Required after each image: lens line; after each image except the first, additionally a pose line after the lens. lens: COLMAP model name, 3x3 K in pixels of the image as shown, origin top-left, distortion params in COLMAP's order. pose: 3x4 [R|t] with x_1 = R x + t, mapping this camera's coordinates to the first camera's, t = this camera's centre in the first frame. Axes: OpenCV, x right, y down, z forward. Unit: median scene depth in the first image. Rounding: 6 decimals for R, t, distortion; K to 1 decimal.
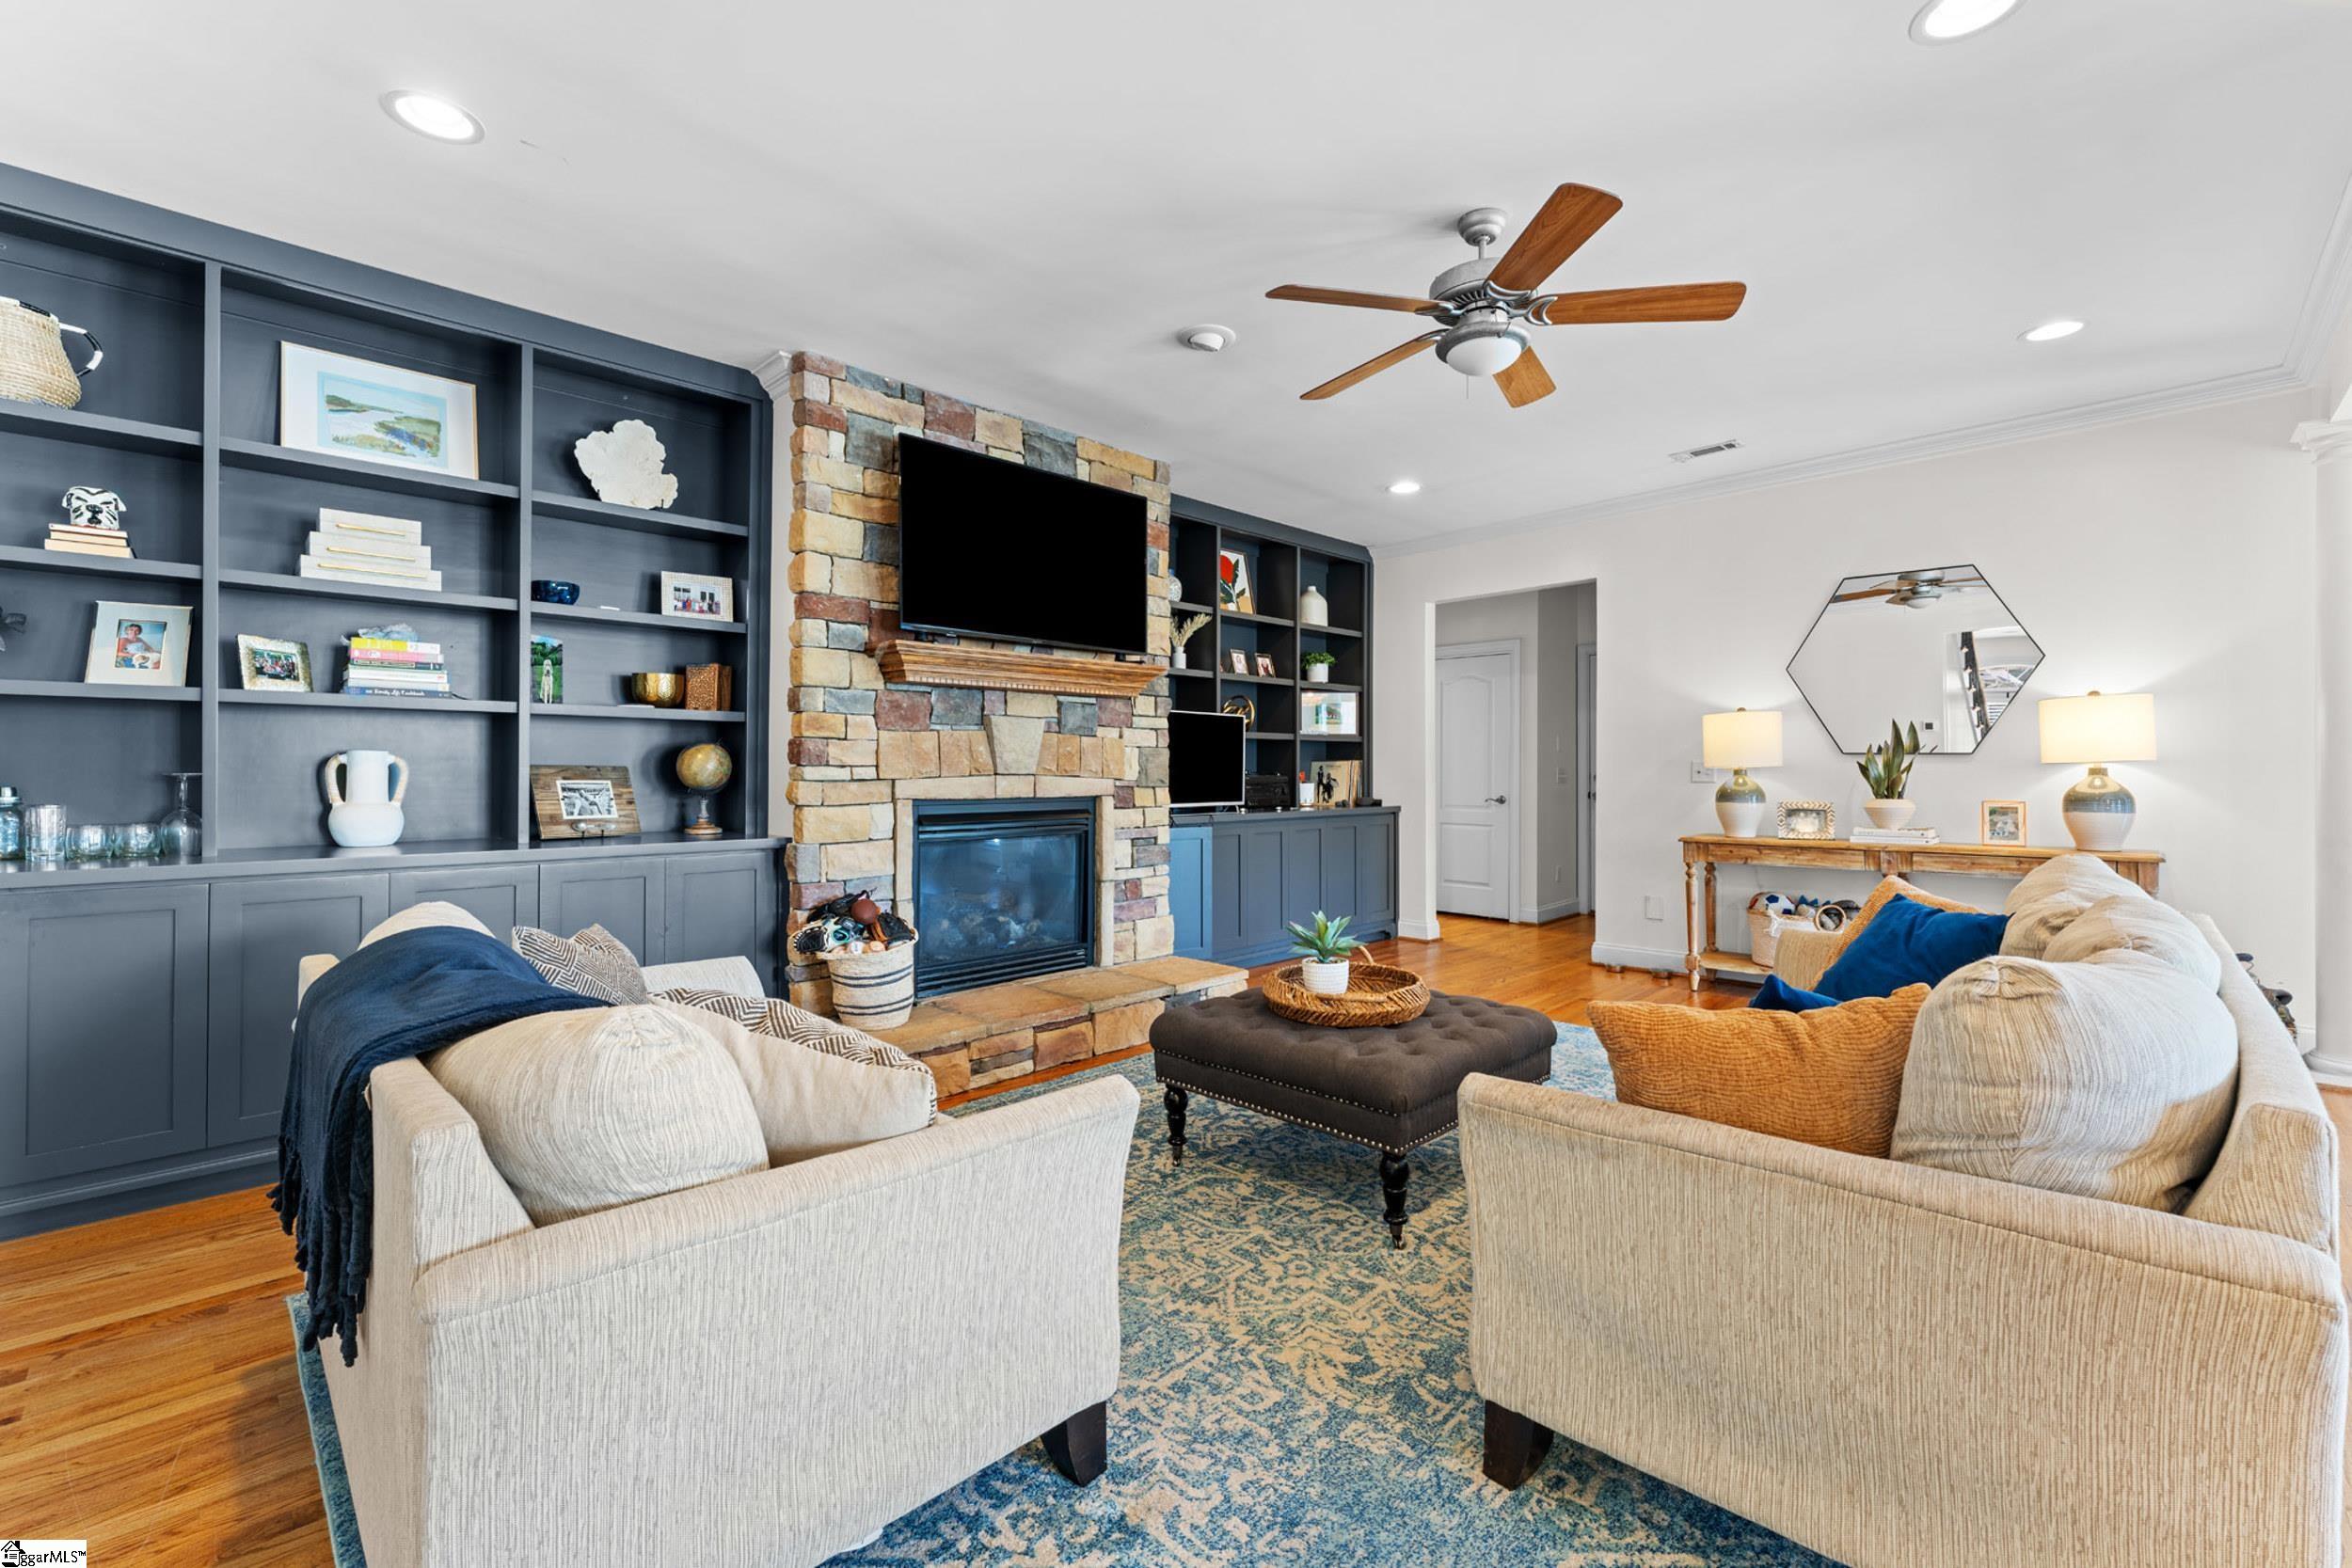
lens RADIAL K [[972.9, 0, 1174.5], [0, 972.9, 768.5], [0, 0, 1]] dist [0.001003, 0.000094]
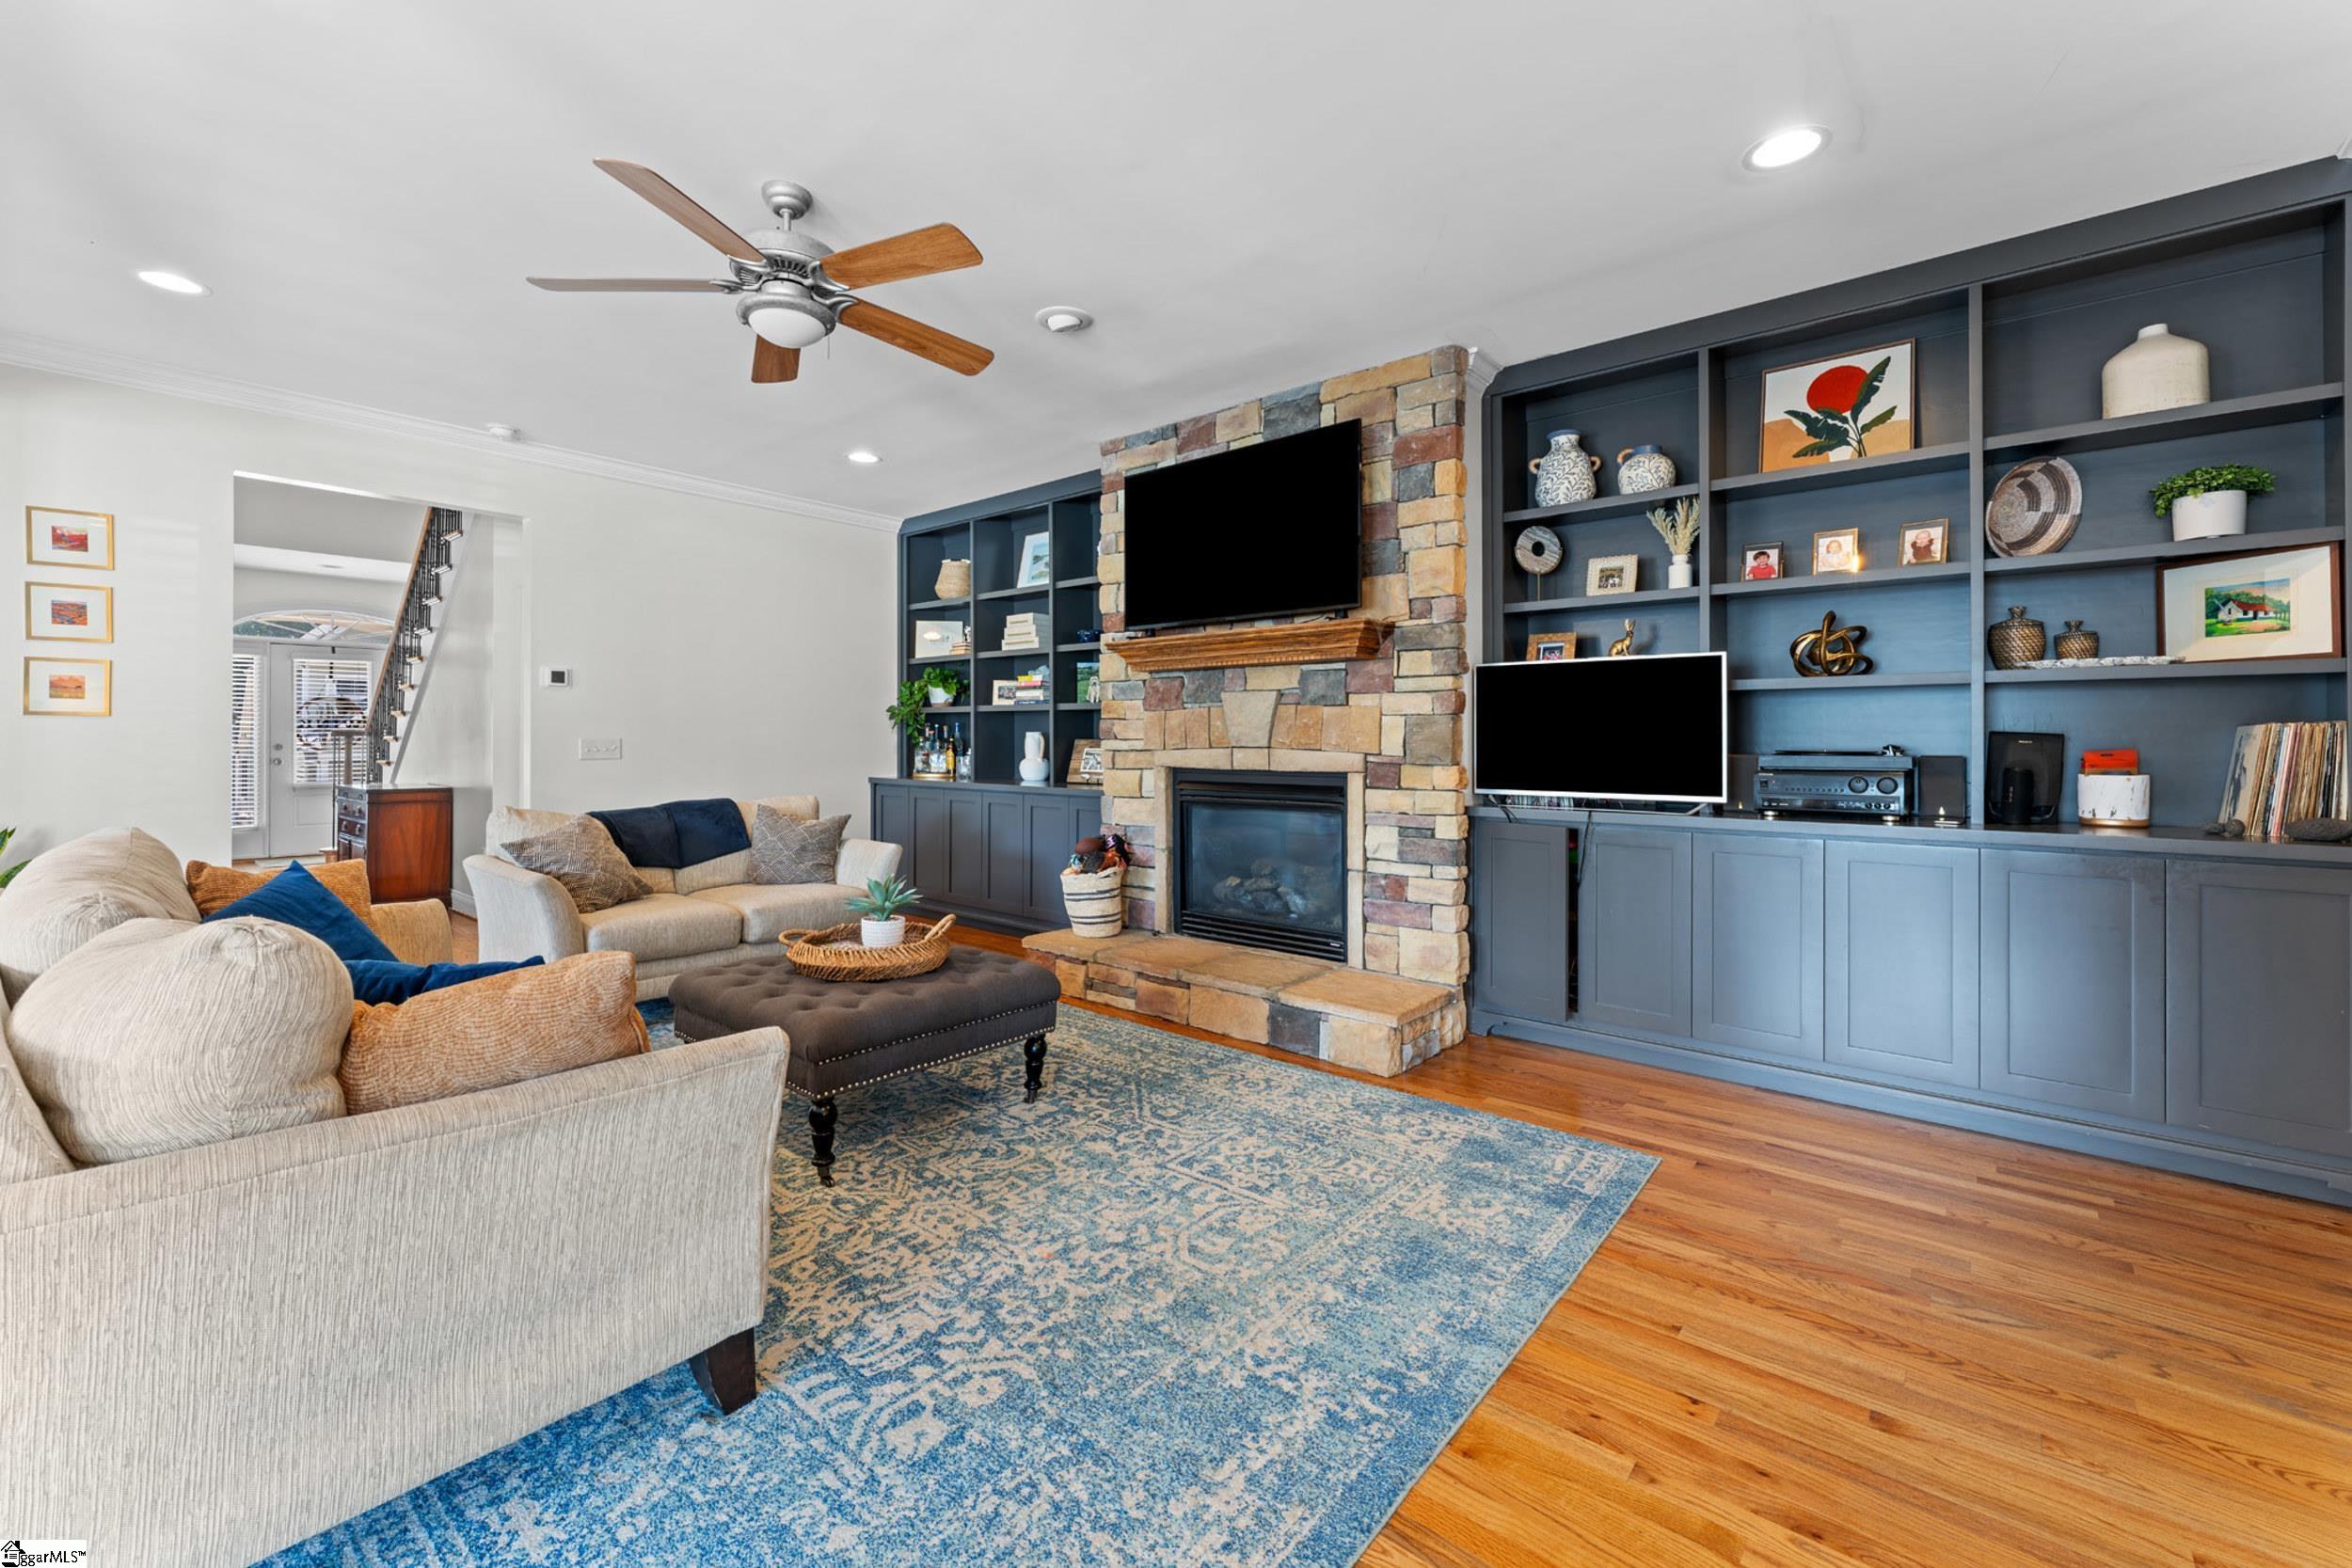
lens RADIAL K [[946.6, 0, 1175.6], [0, 946.6, 738.1], [0, 0, 1]] dist [-0.002020, -0.000292]
pose [[0.085927, -0.004001, -0.996293, 0.785968], [-0.002987, 0.999986, -0.004274, 0.001176], [0.996297, 0.003343, 0.085914, 0.790601]]
